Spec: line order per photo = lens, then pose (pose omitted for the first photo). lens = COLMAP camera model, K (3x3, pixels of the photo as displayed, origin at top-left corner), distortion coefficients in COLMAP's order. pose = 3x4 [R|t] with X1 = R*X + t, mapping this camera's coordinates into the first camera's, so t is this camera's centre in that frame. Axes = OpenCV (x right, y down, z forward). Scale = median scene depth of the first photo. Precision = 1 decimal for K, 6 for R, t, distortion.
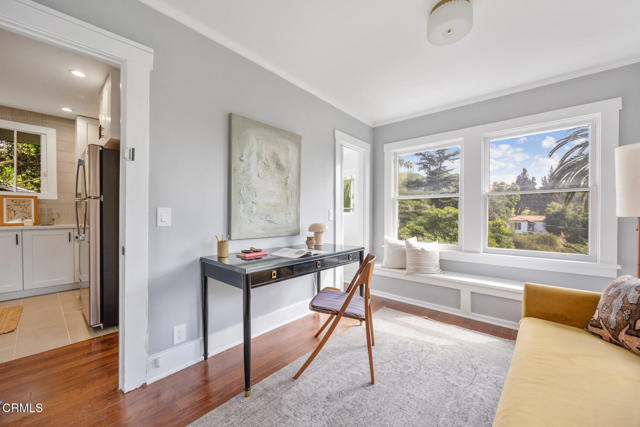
lens RADIAL K [[247.9, 0, 319.2], [0, 247.9, 216.4], [0, 0, 1]] dist [-0.000194, 0.000060]
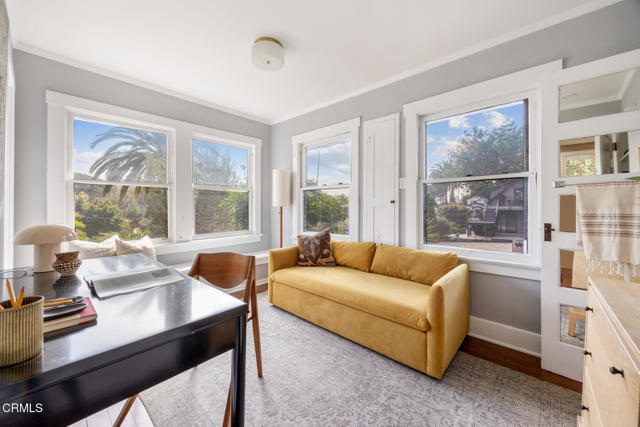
lens RADIAL K [[248.7, 0, 318.8], [0, 248.7, 207.8], [0, 0, 1]] dist [0.010455, -0.000134]
pose [[0.009405, -0.011749, 0.999887, -0.542307], [0.009739, 0.999885, 0.011657, -0.008182], [-0.999908, 0.009628, 0.009518, 0.524732]]
